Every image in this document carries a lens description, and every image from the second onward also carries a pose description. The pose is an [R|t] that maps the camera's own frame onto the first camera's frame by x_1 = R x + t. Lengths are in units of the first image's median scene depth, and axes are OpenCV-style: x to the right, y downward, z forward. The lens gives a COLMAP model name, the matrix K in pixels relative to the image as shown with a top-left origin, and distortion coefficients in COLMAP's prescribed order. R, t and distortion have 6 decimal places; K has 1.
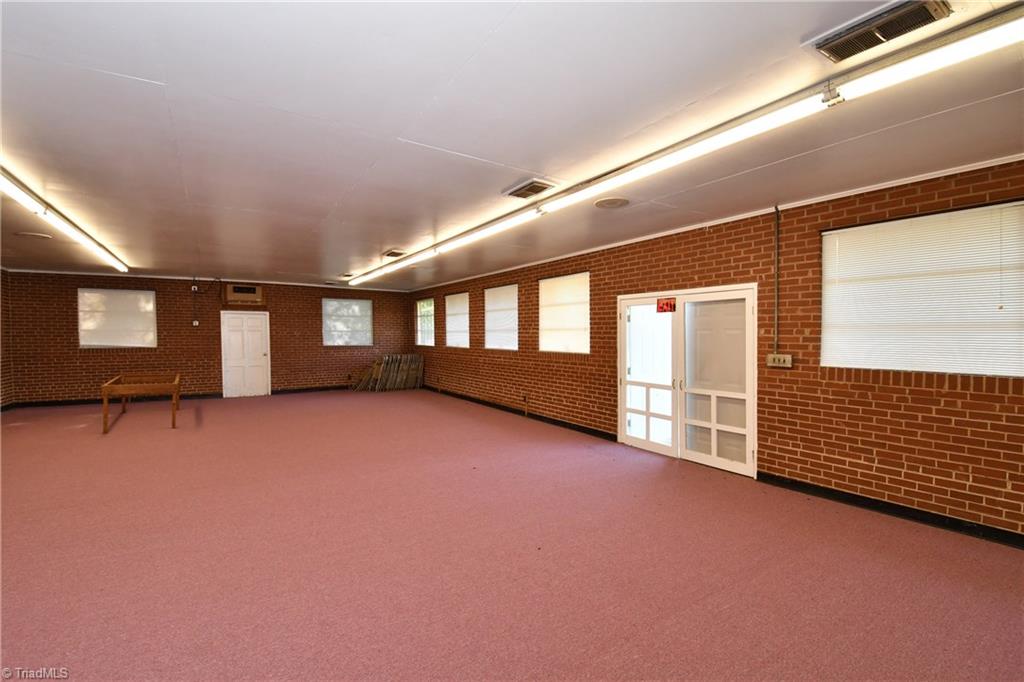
lens RADIAL K [[441.9, 0, 490.9], [0, 441.9, 341.6], [0, 0, 1]] dist [-0.006584, -0.008361]
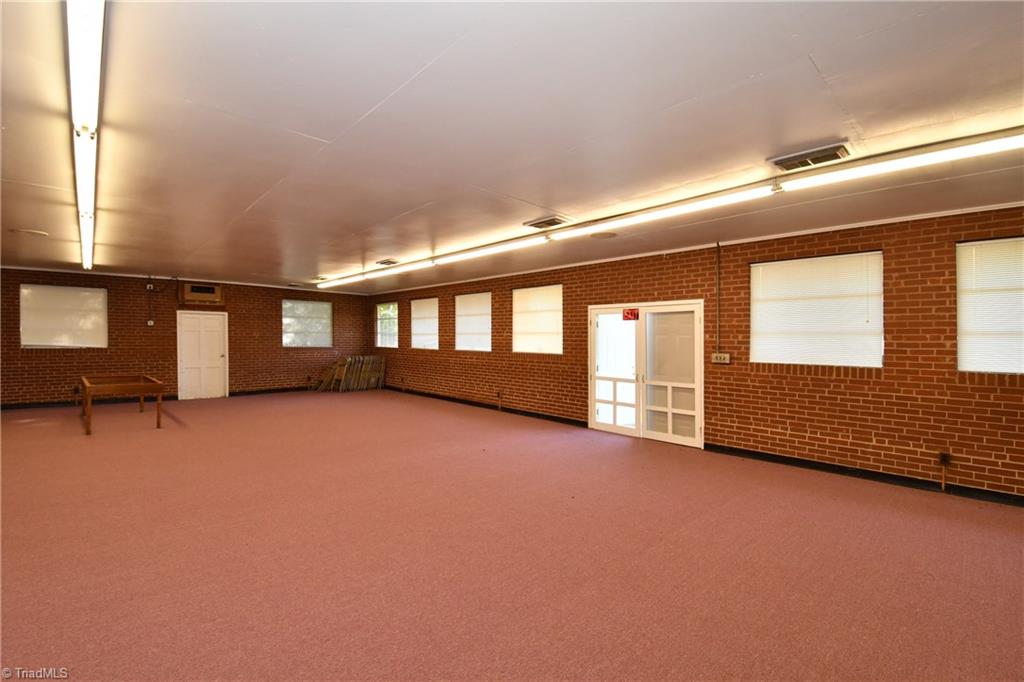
lens RADIAL K [[441.9, 0, 486.8], [0, 441.9, 336.5], [0, 0, 1]] dist [-0.006584, -0.008361]
pose [[0.985616, 0.008682, 0.168777, -0.201556], [-0.005474, 0.999796, -0.019460, 0.005383], [-0.168912, 0.018256, 0.985462, -0.148061]]
